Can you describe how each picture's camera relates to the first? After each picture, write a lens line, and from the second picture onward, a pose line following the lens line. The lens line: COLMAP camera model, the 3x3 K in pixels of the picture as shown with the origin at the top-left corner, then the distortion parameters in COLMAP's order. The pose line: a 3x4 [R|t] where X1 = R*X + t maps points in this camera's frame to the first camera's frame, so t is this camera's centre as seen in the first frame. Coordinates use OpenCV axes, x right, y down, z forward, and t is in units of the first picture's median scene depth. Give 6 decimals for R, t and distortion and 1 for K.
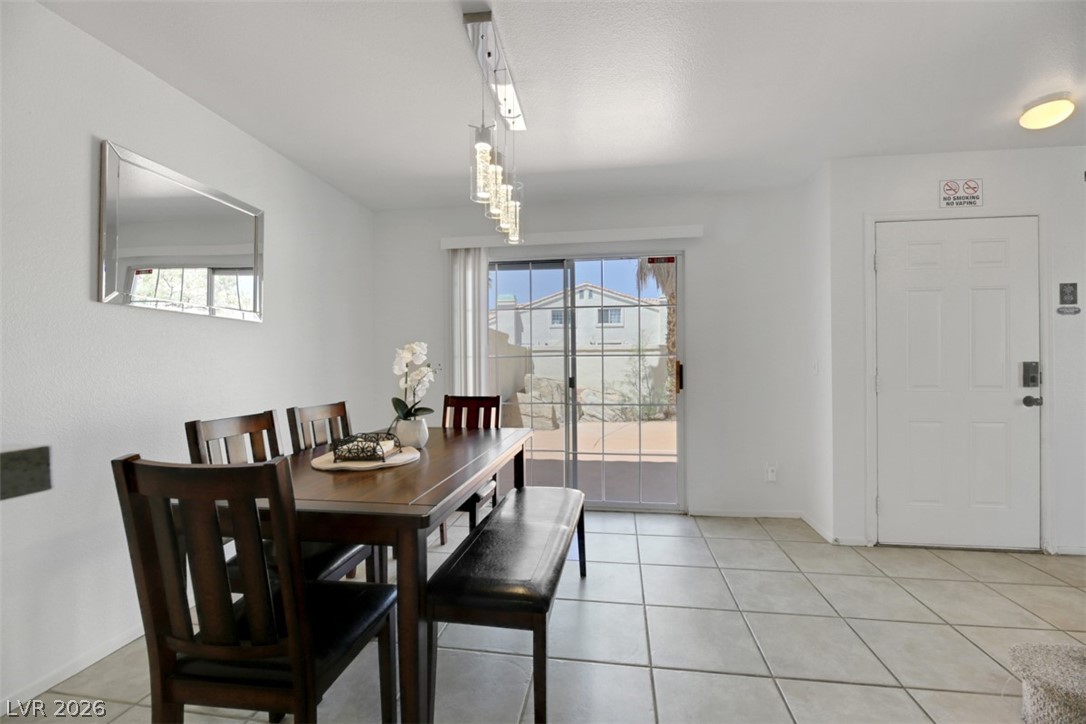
lens RADIAL K [[450.9, 0, 543.0], [0, 450.9, 362.0], [0, 0, 1]] dist [-0.004468, -0.000509]
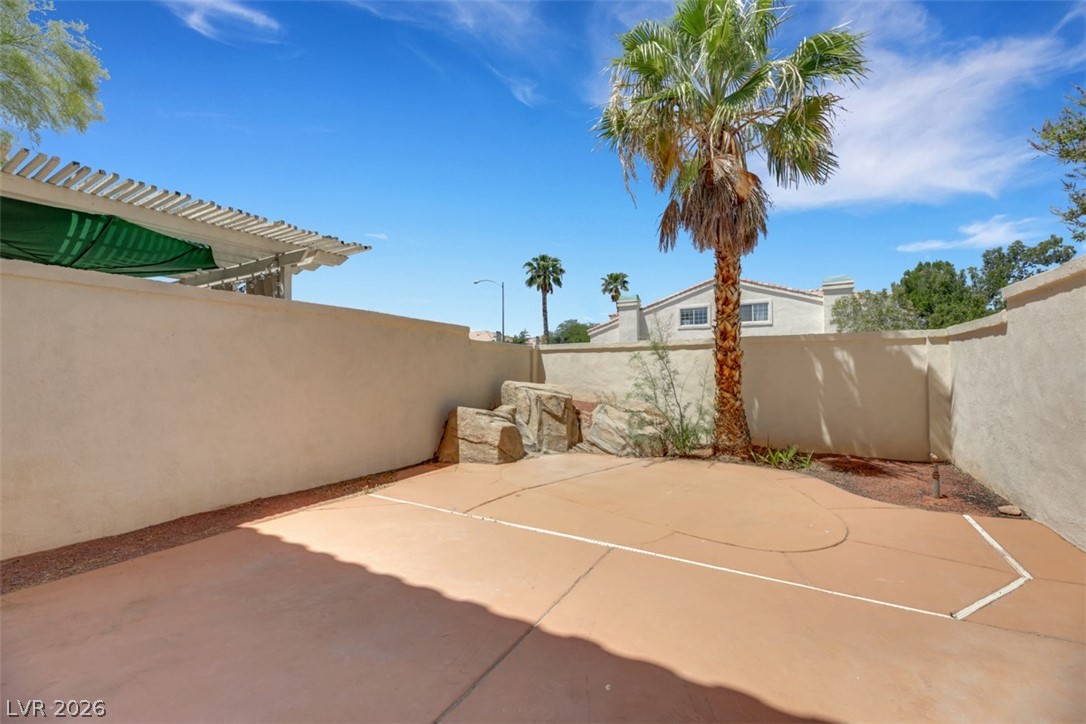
lens RADIAL K [[441.9, 0, 543.0], [0, 441.9, 362.0], [0, 0, 1]] dist [-0.002026, -0.000506]
pose [[0.926126, -0.005749, -0.377169, 0.276983], [-0.001419, 0.999824, -0.018723, 0.009088], [0.377211, 0.017875, 0.925955, 0.342524]]
